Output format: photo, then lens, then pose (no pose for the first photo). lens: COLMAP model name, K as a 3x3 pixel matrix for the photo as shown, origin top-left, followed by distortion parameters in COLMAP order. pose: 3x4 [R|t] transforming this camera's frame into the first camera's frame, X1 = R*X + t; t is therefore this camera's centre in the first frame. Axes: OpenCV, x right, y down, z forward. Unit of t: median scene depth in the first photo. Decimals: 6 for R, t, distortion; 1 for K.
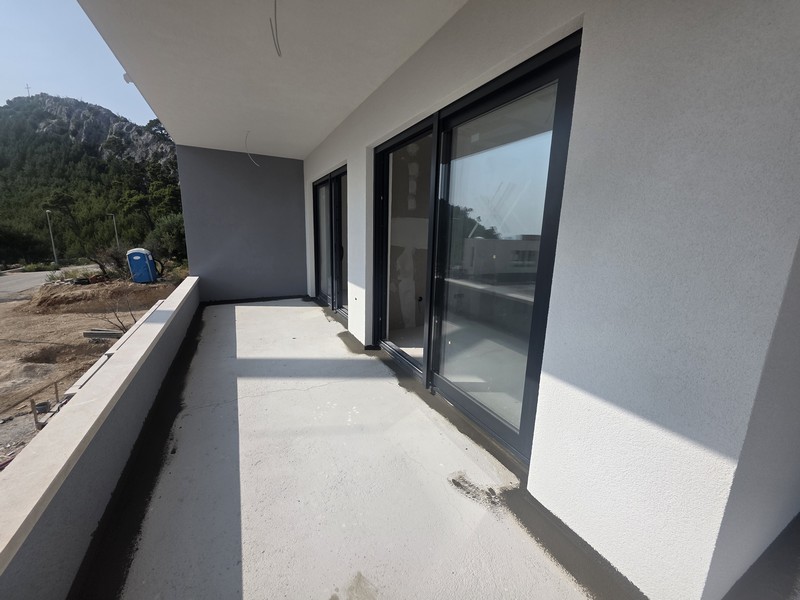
lens RADIAL K [[321.9, 0, 399.2], [0, 321.9, 299.1], [0, 0, 1]] dist [-0.000056, 0.000446]
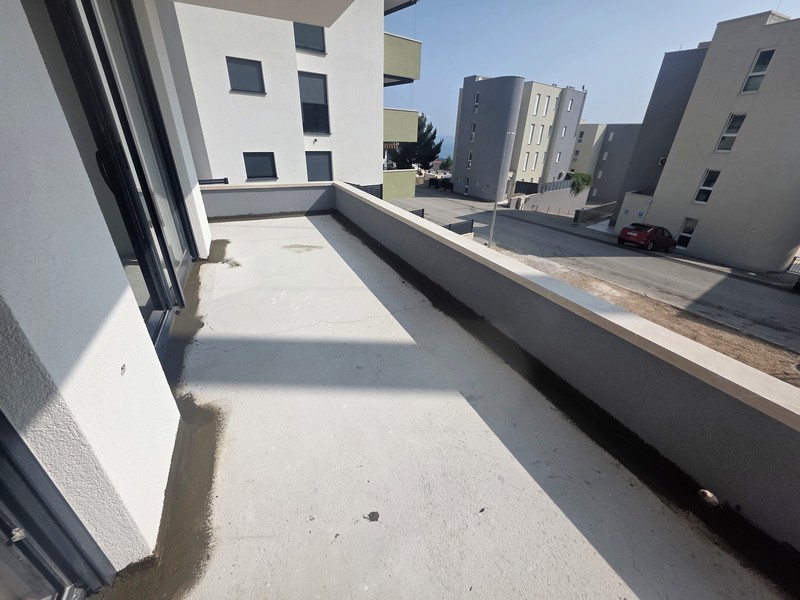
lens RADIAL K [[321.9, 0, 401.6], [0, 321.9, 294.8], [0, 0, 1]] dist [-0.000056, 0.000446]
pose [[-0.998896, -0.046940, -0.001703, -0.532599], [-0.038222, 0.791237, 0.610314, -0.324238], [-0.027301, 0.609705, -0.792158, 1.734320]]
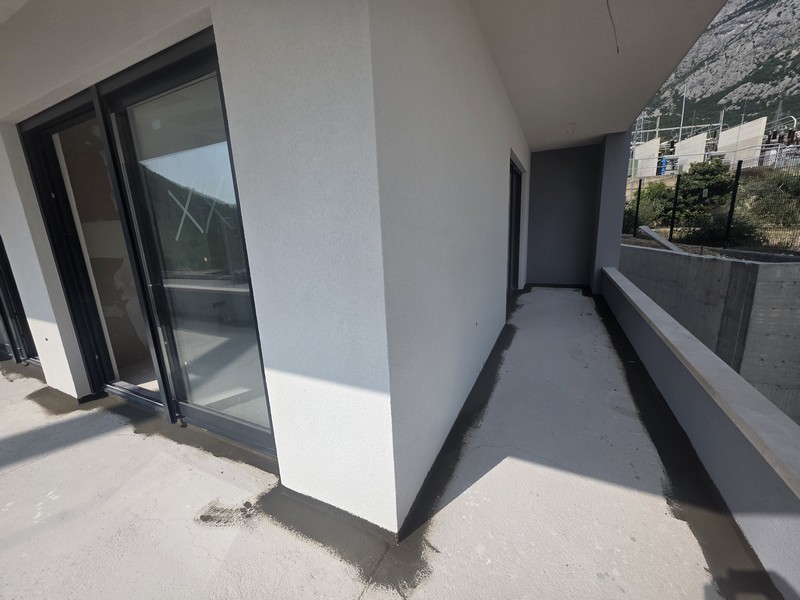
lens RADIAL K [[321.9, 0, 401.8], [0, 321.9, 299.6], [0, 0, 1]] dist [-0.000056, 0.000446]
pose [[0.794612, -0.194502, 0.575118, 0.143768], [0.187603, 0.979596, 0.072093, 0.013926], [-0.577406, 0.050608, 0.814887, -0.043478]]
